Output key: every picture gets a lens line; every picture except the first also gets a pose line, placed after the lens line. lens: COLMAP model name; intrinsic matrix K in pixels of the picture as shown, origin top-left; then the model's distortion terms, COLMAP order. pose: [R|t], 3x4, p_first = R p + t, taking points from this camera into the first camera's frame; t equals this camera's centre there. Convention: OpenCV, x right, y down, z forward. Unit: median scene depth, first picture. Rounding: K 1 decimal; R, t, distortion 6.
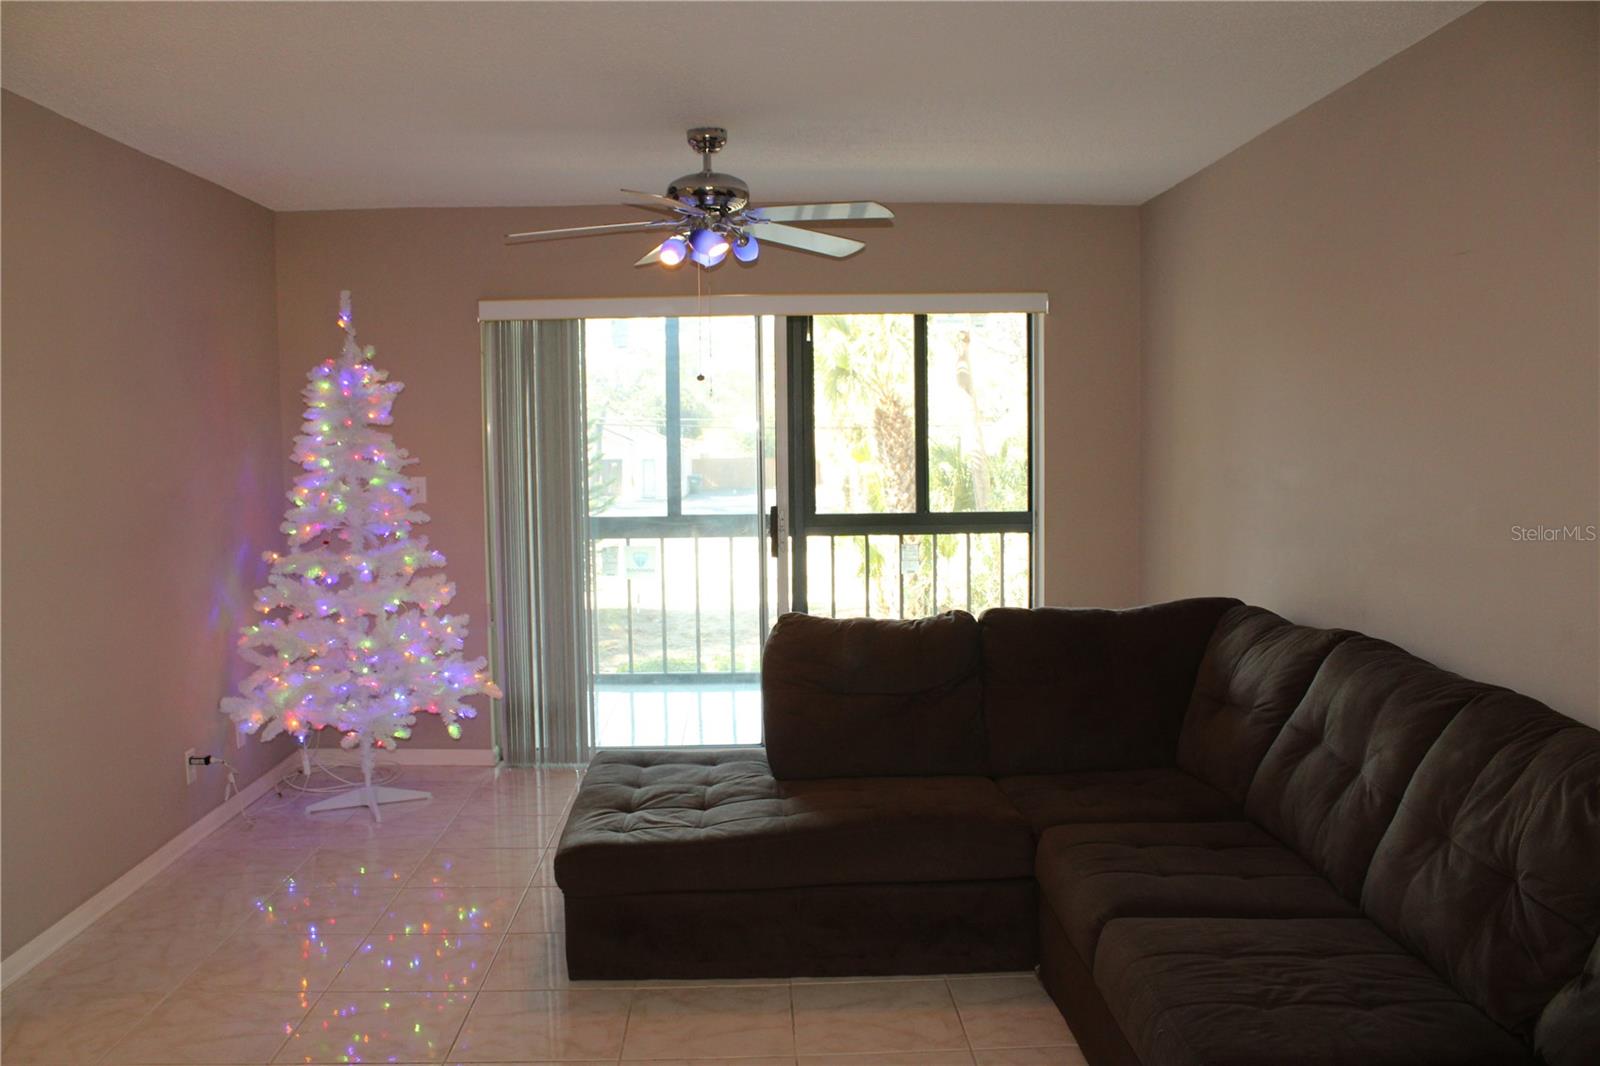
lens RADIAL K [[1322.3, 0, 786.5], [0, 1322.3, 540.5], [0, 0, 1]] dist [-0.172911, 0.150575]
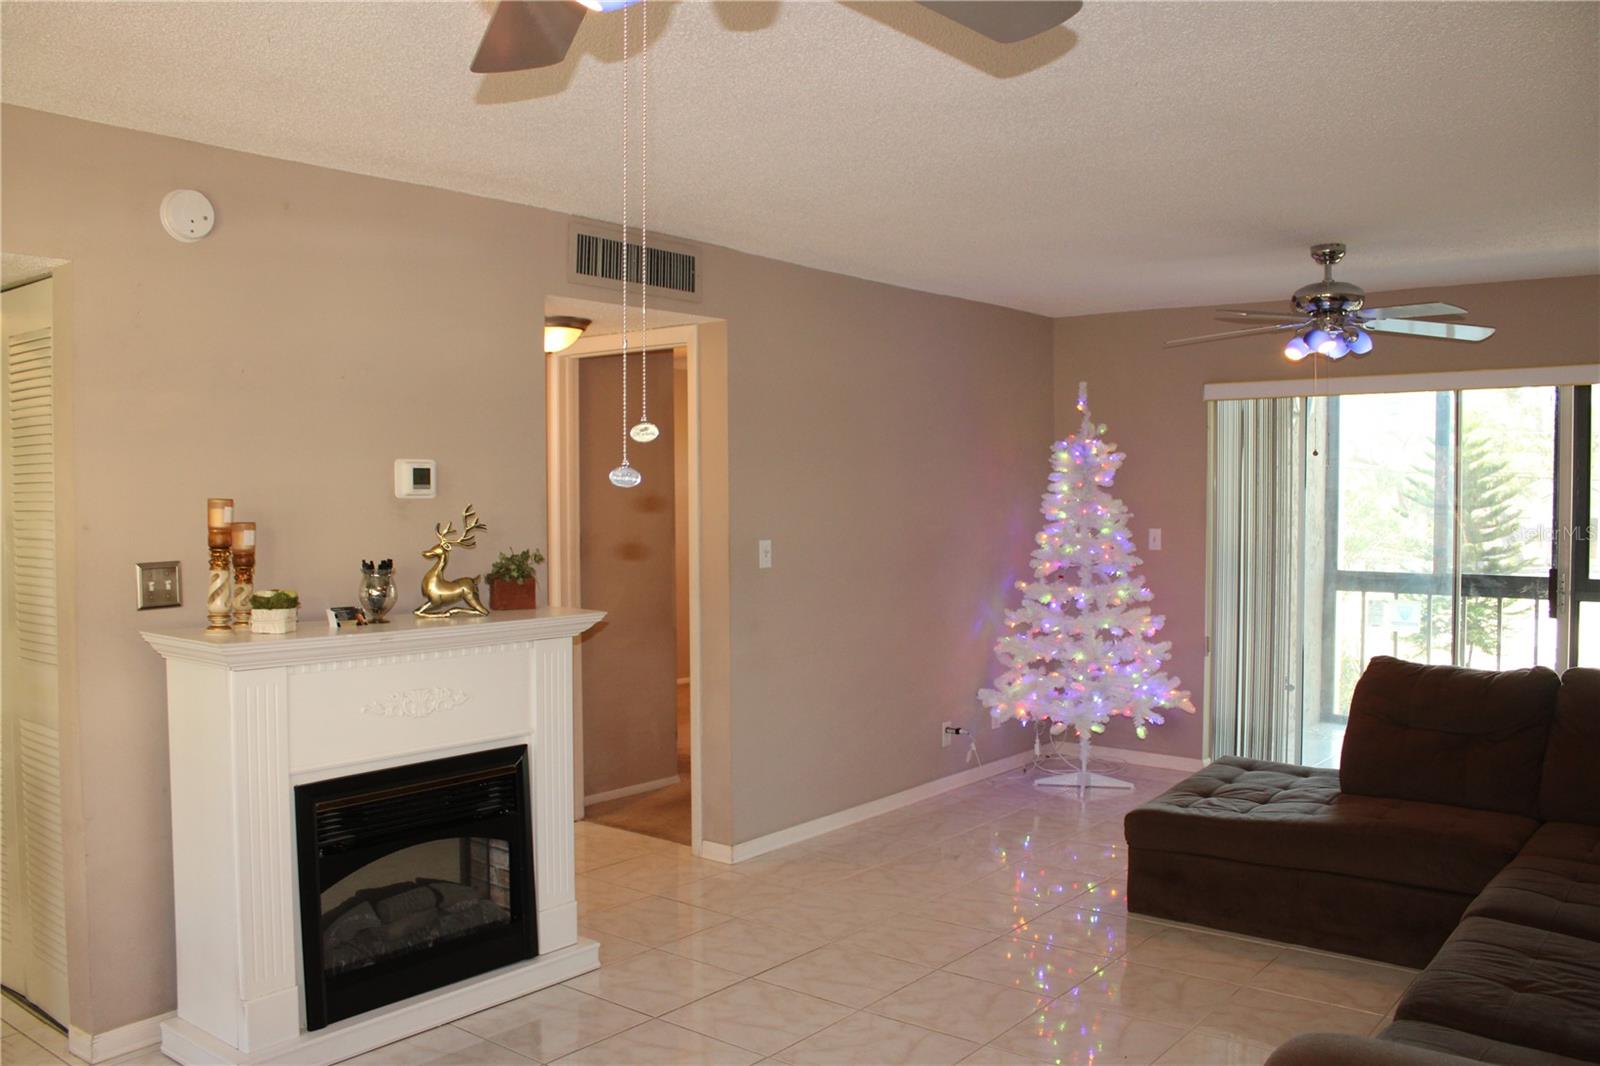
lens RADIAL K [[1322.3, 0, 786.5], [0, 1322.3, 540.5], [0, 0, 1]] dist [-0.172911, 0.150575]
pose [[0.756337, 0.034485, -0.653272, 0.294196], [-0.058982, 0.998137, -0.015597, 0.002084], [0.651518, 0.050327, 0.756962, -0.172303]]
